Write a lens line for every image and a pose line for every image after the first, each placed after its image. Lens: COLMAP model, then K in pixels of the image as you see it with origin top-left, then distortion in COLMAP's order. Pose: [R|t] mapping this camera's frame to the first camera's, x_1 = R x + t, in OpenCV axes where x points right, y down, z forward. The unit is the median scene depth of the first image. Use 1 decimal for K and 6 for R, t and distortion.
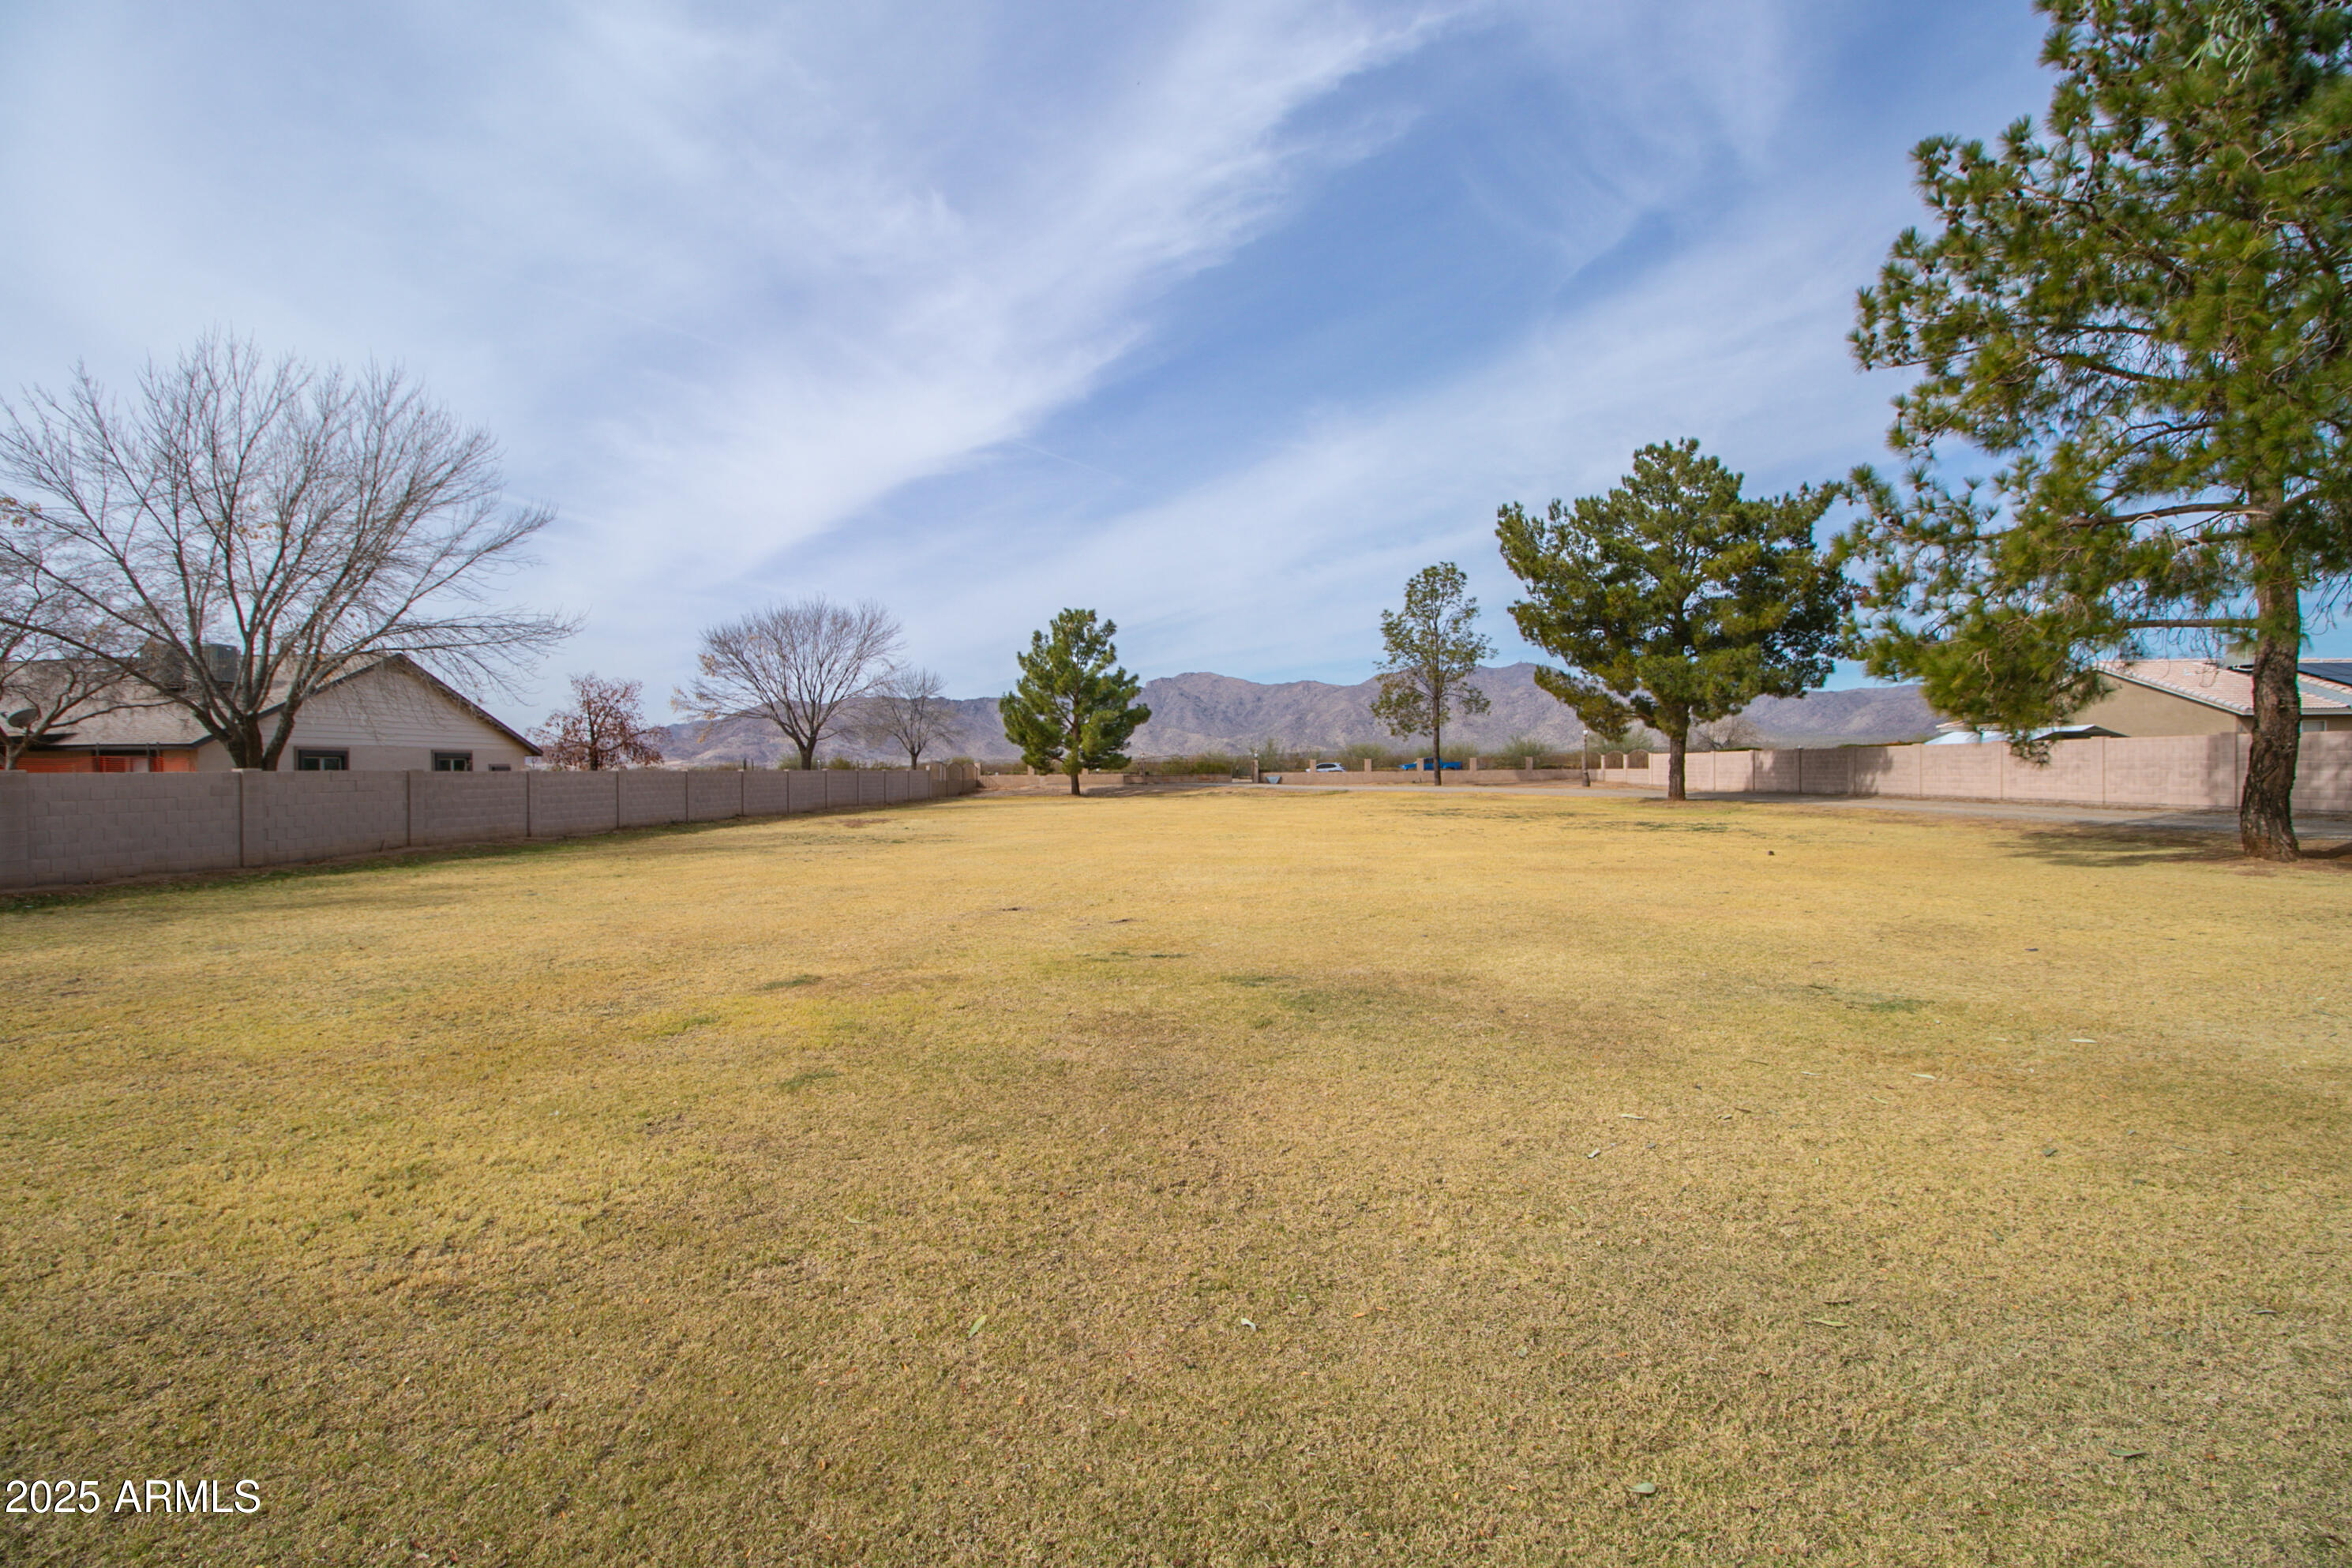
lens RADIAL K [[1104.1, 0, 1176.0], [0, 1104.1, 784.0], [0, 0, 1]] dist [-0.007650, -0.000644]
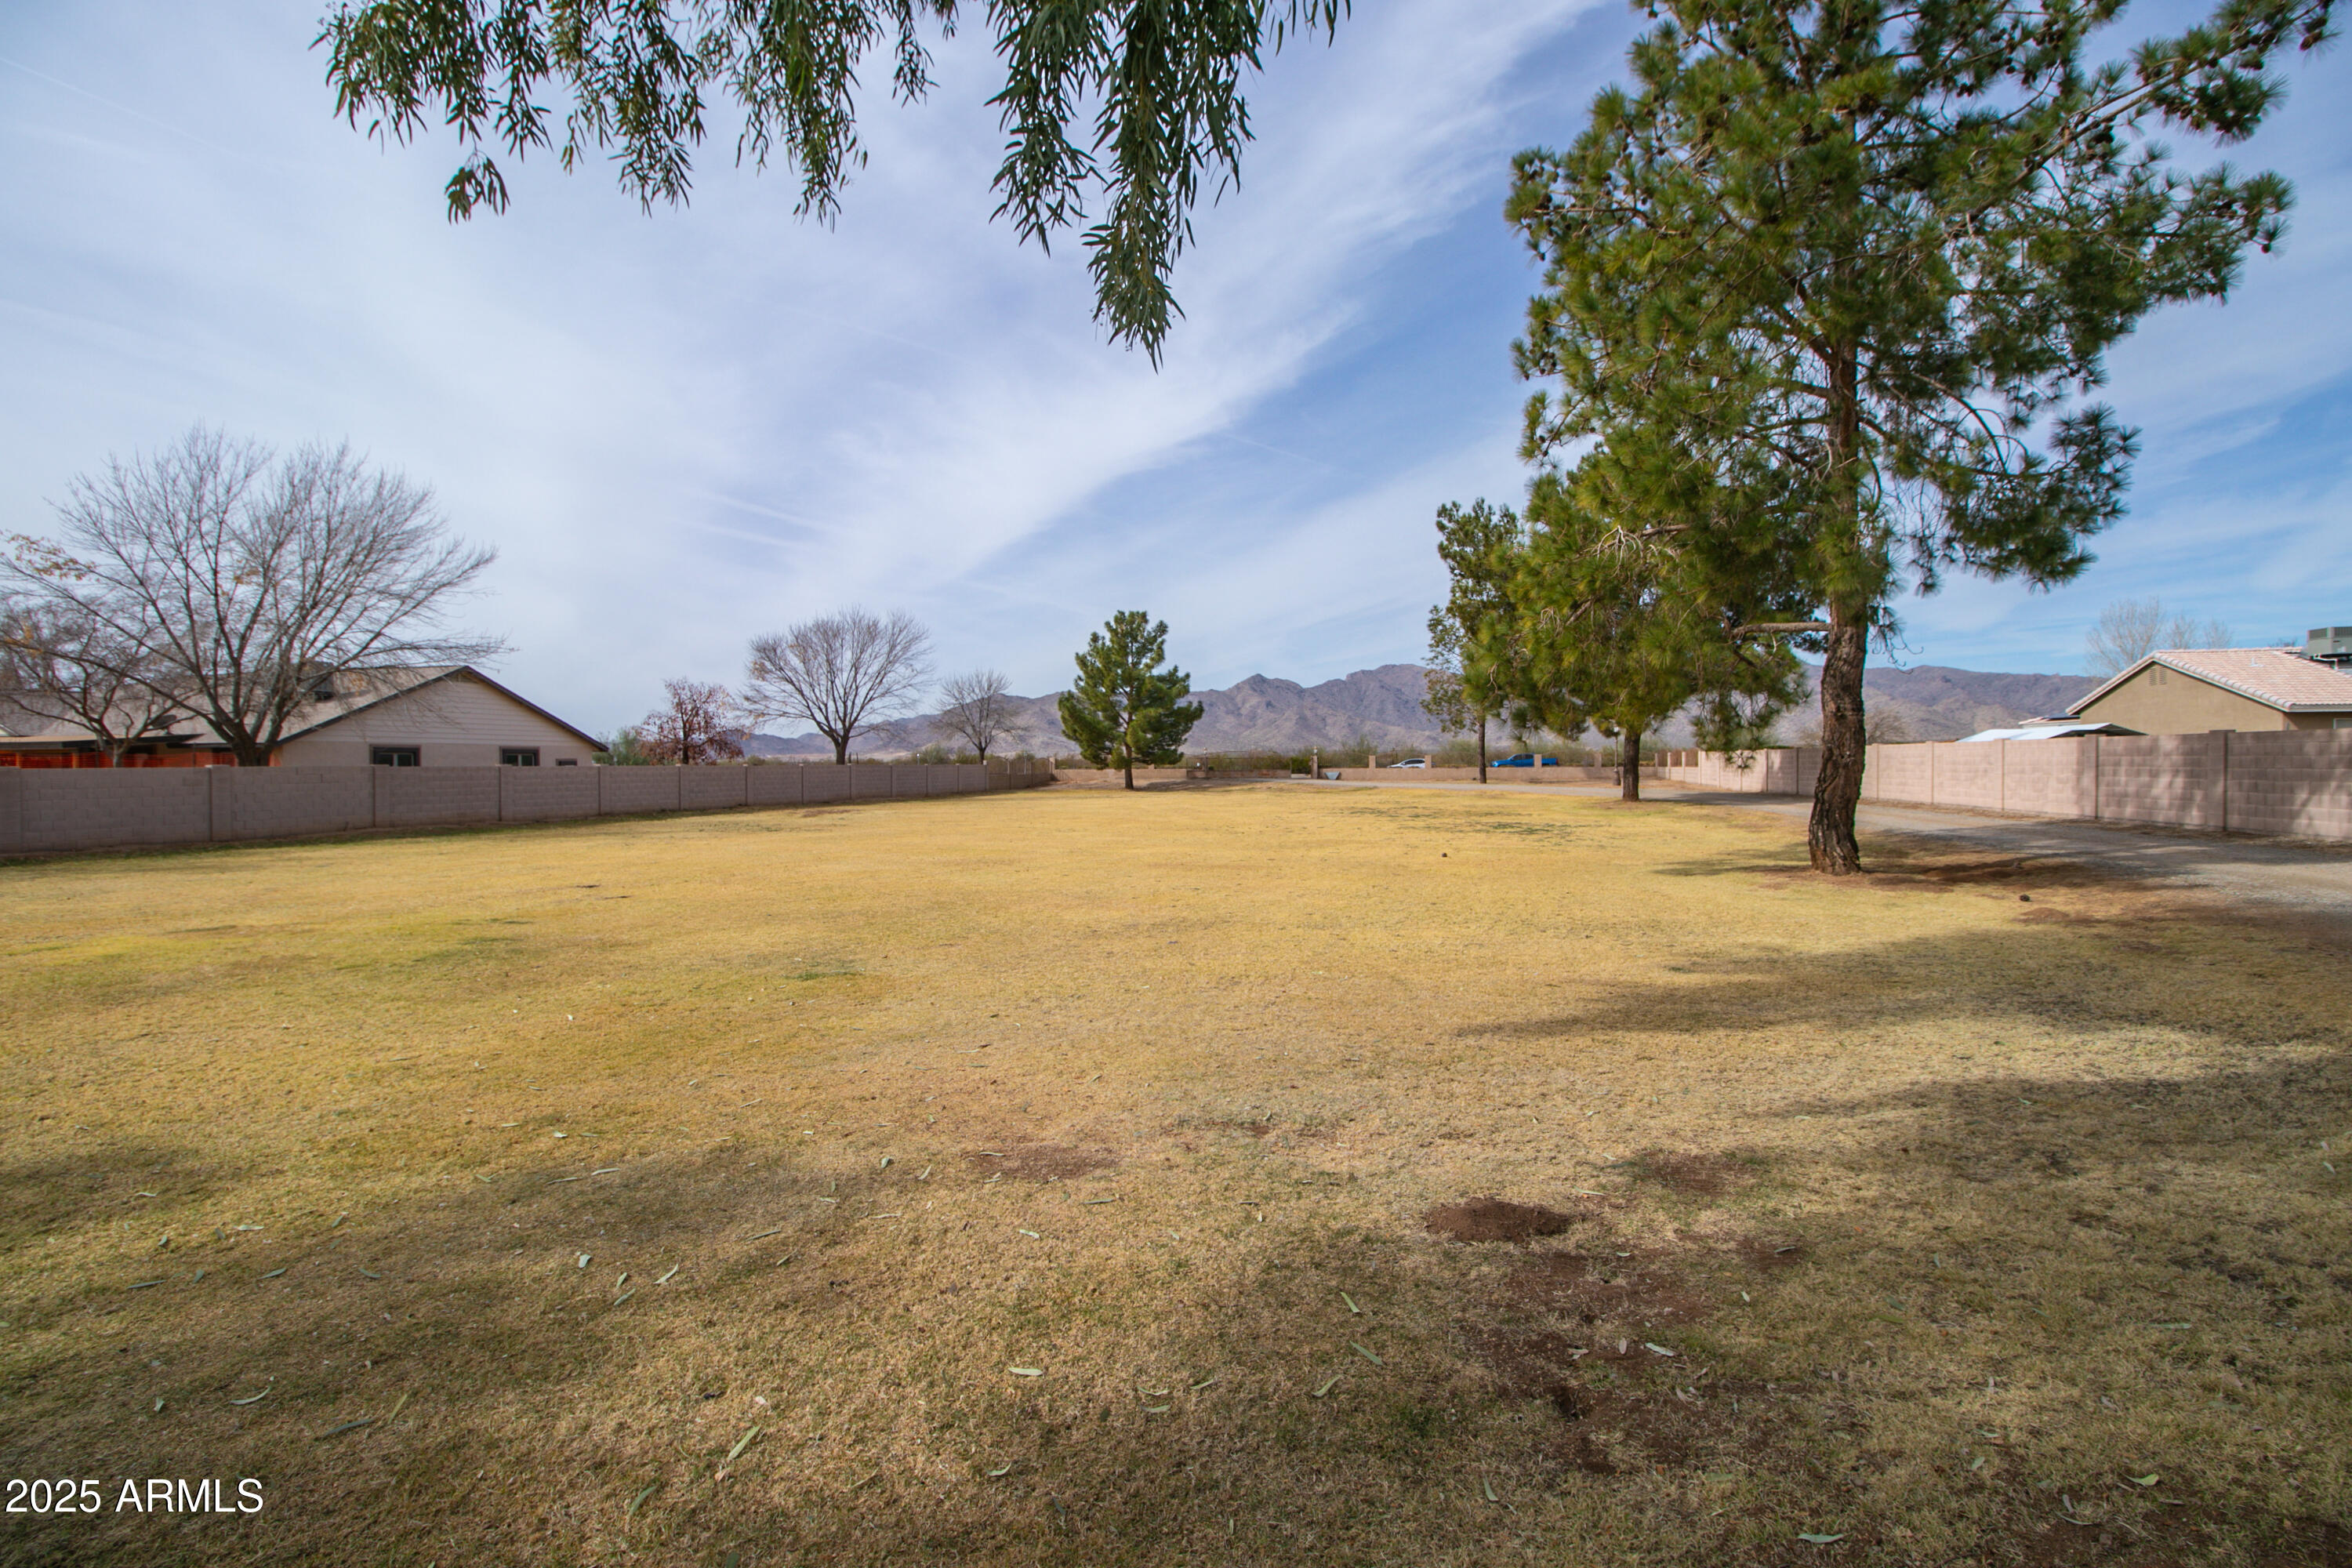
lens RADIAL K [[1104.1, 0, 1176.0], [0, 1104.1, 784.0], [0, 0, 1]] dist [-0.007650, -0.000644]
pose [[0.983453, 0.008376, -0.180970, 0.145711], [-0.007168, 0.999947, 0.007329, -0.002867], [0.181022, -0.005910, 0.983461, -0.020303]]
